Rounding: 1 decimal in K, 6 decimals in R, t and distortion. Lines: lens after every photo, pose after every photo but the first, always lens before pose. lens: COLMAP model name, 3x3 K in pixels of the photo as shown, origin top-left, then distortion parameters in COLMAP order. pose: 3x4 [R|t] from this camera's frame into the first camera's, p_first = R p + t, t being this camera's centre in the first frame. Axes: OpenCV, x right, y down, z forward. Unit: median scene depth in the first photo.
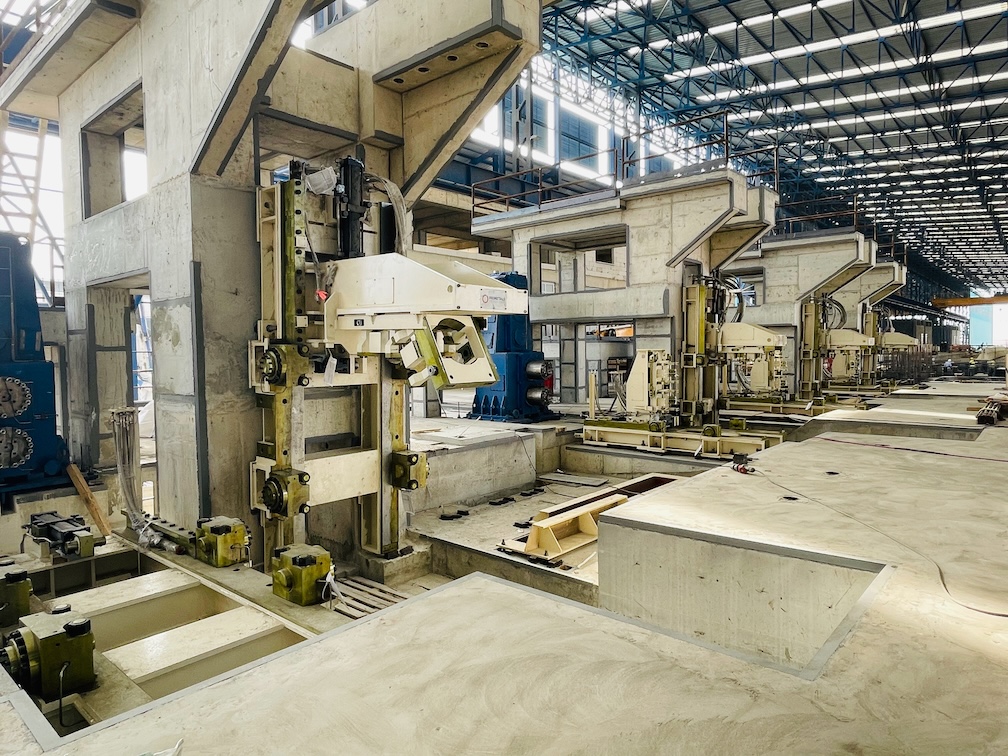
lens RADIAL K [[631.1, 0, 504.0], [0, 631.1, 378.0], [0, 0, 1]] dist [-0.002425, 0.000691]
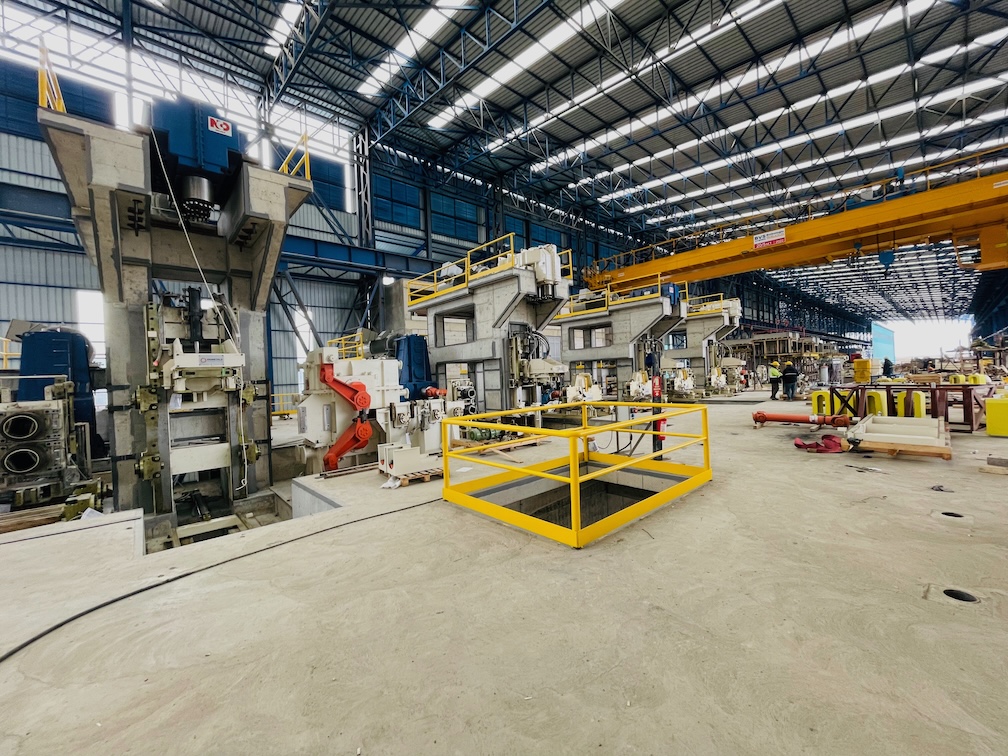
lens RADIAL K [[405.5, 0, 504.0], [0, 405.5, 378.0], [0, 0, 1]] dist [0.002032, 0.000077]
pose [[0.992877, -0.028994, -0.115562, 0.266607], [0.024716, 0.998961, -0.038286, -0.003411], [0.116552, 0.035157, 0.992562, -0.027079]]
